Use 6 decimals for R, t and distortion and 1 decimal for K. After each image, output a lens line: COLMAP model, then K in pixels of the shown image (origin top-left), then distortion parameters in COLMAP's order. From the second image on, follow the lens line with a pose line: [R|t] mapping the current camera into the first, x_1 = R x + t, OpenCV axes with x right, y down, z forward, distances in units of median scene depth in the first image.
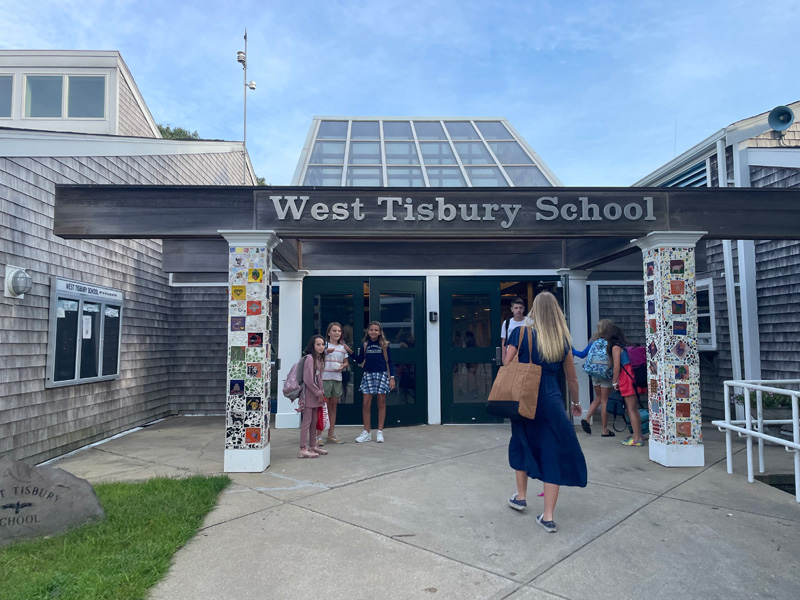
lens RADIAL K [[614.0, 0, 396.1], [0, 614.0, 284.9], [0, 0, 1]] dist [0.075921, -0.103903]
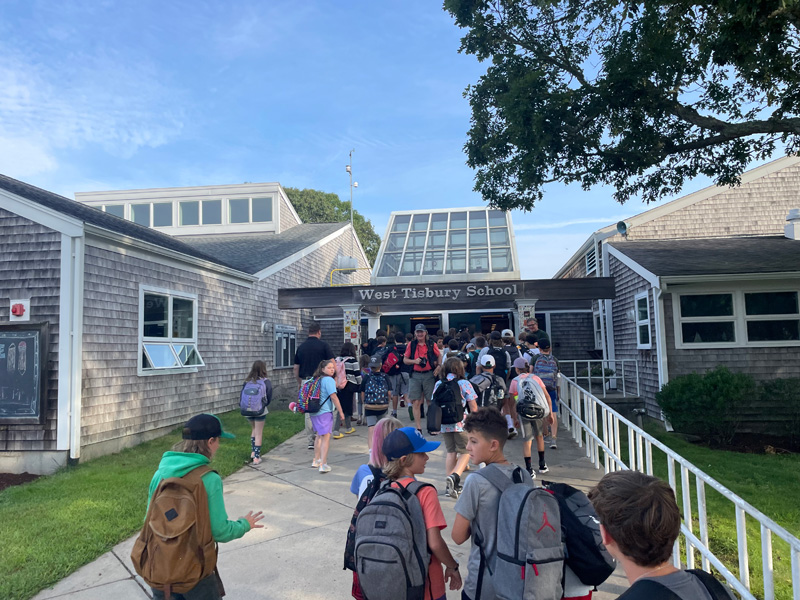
lens RADIAL K [[614.0, 0, 396.1], [0, 614.0, 284.9], [0, 0, 1]] dist [0.075921, -0.103903]
pose [[0.982978, -0.036530, -0.180055, 0.386769], [0.034309, 0.999292, -0.015435, -0.120058], [0.180491, 0.008995, 0.983535, -1.396460]]
